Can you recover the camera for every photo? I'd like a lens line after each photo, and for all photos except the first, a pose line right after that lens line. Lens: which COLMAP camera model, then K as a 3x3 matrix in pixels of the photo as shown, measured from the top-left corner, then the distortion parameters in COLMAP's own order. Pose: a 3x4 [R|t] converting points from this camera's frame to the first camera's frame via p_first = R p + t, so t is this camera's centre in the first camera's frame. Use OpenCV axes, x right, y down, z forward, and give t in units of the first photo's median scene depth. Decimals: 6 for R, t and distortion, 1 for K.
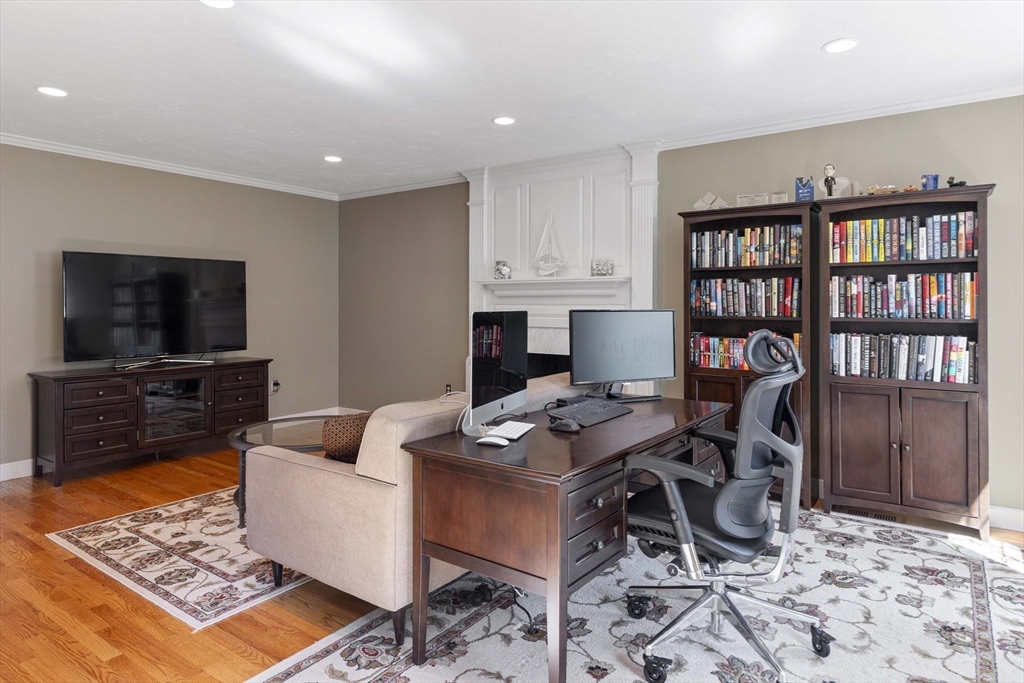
lens RADIAL K [[616.3, 0, 515.6], [0, 616.3, 306.1], [0, 0, 1]] dist [0.002780, 0.000588]
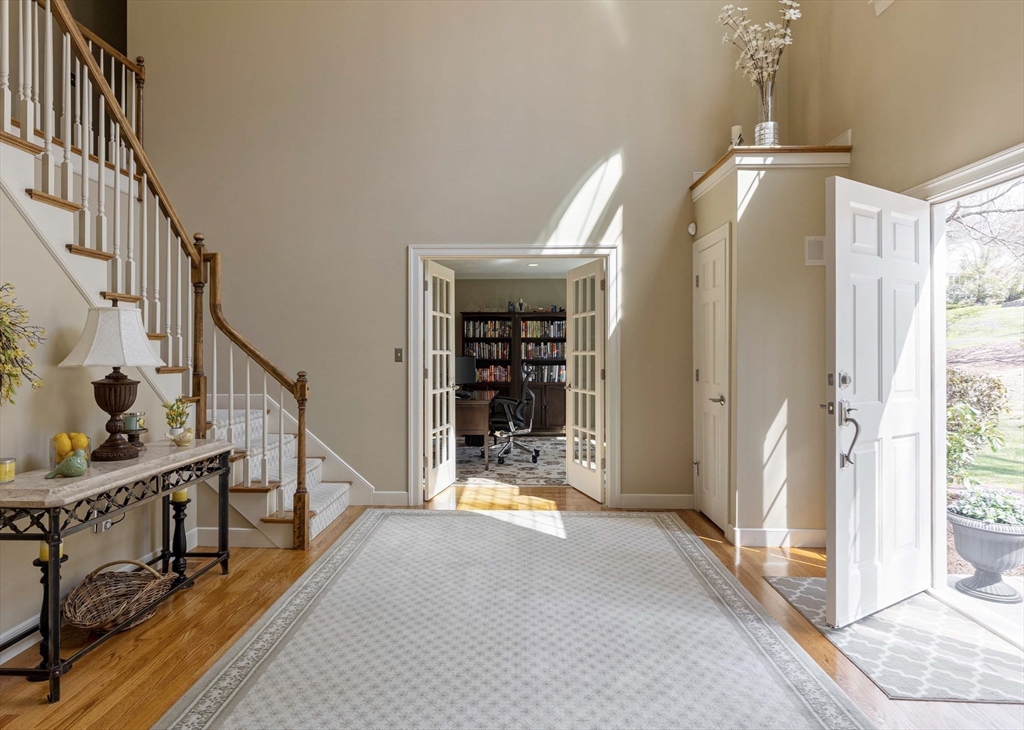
lens RADIAL K [[611.0, 0, 507.5], [0, 611.0, 360.0], [0, 0, 1]] dist [-0.000180, -0.000310]
pose [[0.825580, -0.000012, 0.564285, -0.948075], [-0.000667, 0.999999, 0.000997, 0.020604], [-0.564284, -0.001200, 0.825580, -1.030490]]
